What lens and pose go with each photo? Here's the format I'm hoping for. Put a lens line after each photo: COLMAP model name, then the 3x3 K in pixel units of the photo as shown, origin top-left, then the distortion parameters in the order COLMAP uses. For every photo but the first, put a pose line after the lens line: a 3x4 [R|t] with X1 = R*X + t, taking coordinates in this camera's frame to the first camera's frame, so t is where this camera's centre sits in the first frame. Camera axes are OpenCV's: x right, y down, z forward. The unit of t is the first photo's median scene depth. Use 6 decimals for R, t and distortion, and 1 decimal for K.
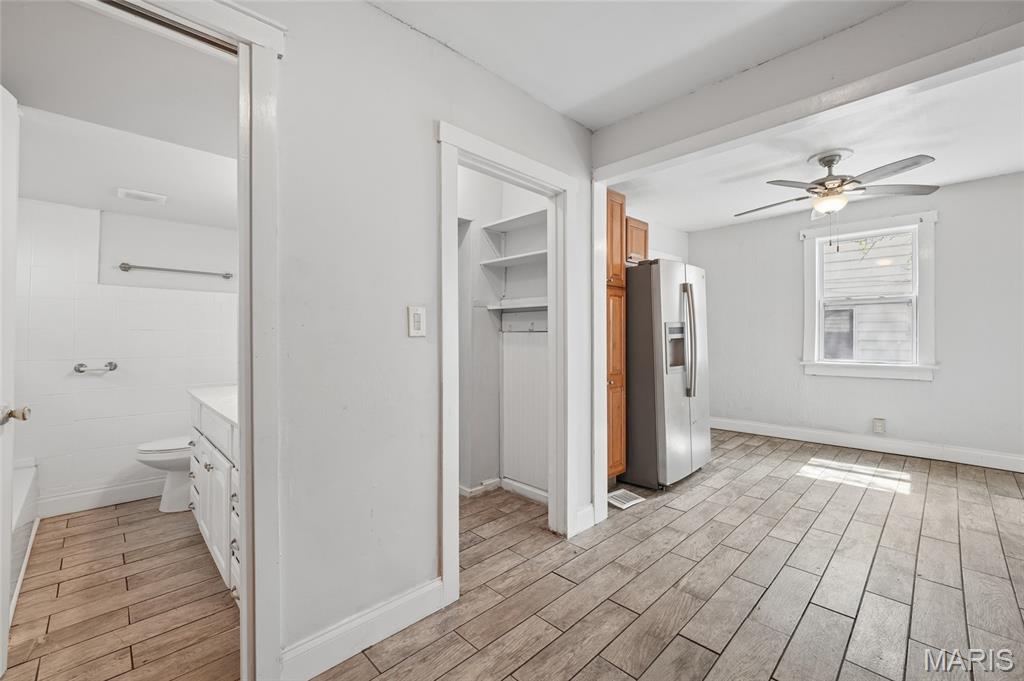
lens RADIAL K [[425.4, 0, 509.9], [0, 425.4, 327.6], [0, 0, 1]] dist [0.005366, 0.000163]
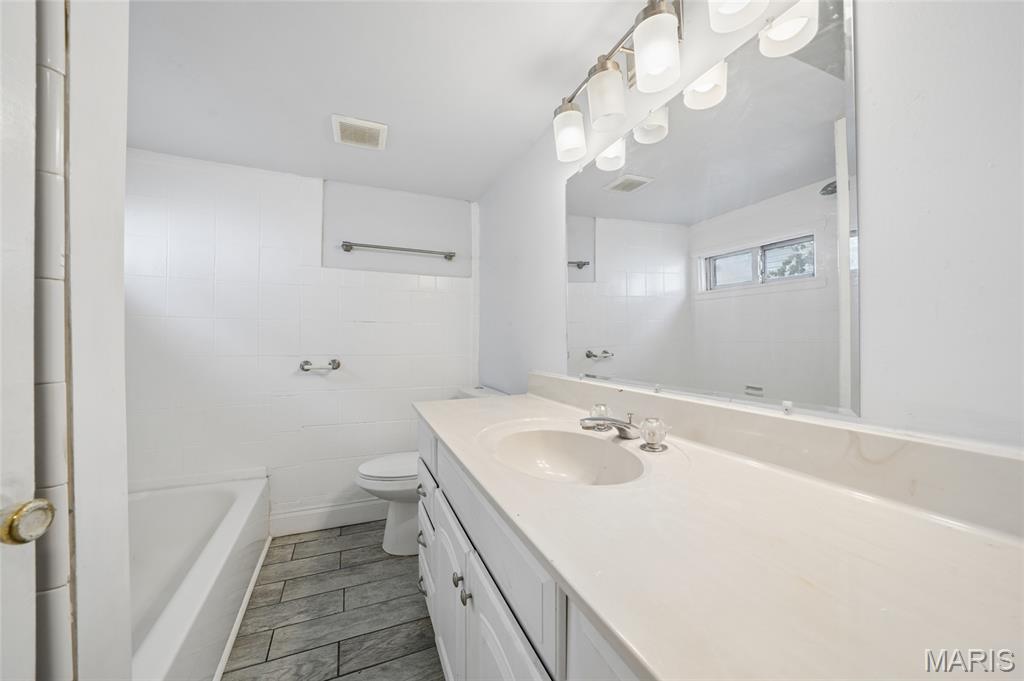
lens RADIAL K [[357.5, 0, 511.2], [0, 357.5, 336.7], [0, 0, 1]] dist [-0.002649, 0.000011]
pose [[0.940243, 0.005651, -0.340457, -0.378565], [0.000451, 0.999841, 0.017841, 0.024112], [0.340503, -0.016929, 0.940091, 0.472884]]
